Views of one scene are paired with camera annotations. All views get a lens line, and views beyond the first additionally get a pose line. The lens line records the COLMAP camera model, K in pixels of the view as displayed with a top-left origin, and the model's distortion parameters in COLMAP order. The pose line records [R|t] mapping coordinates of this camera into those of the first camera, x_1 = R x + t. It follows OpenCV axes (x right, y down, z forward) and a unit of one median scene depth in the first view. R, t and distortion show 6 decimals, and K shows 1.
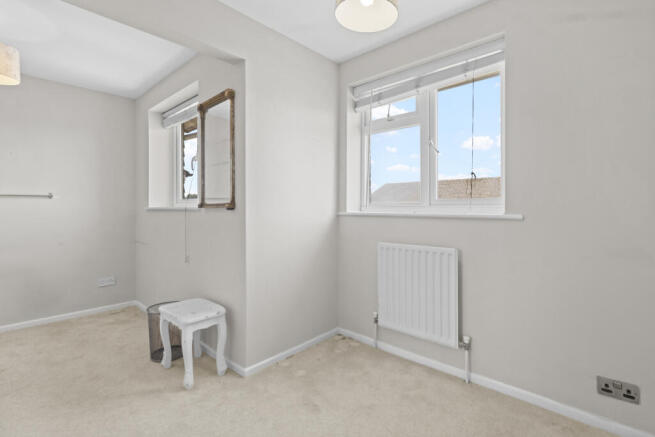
lens RADIAL K [[307.2, 0, 326.4], [0, 307.2, 208.9], [0, 0, 1]] dist [0.001332, 0.000124]
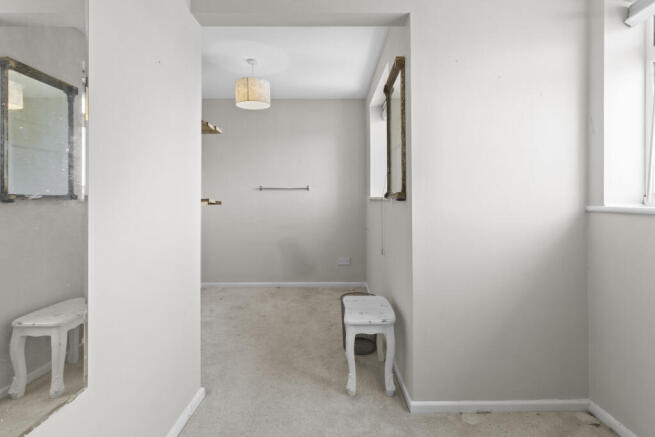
lens RADIAL K [[307.2, 0, 330.7], [0, 307.2, 194.6], [0, 0, 1]] dist [0.001332, 0.000124]
pose [[0.685818, -0.006538, -0.727744, 0.157531], [-0.000910, 0.999951, -0.009840, -0.005270], [0.727773, 0.007411, 0.685778, 0.271819]]
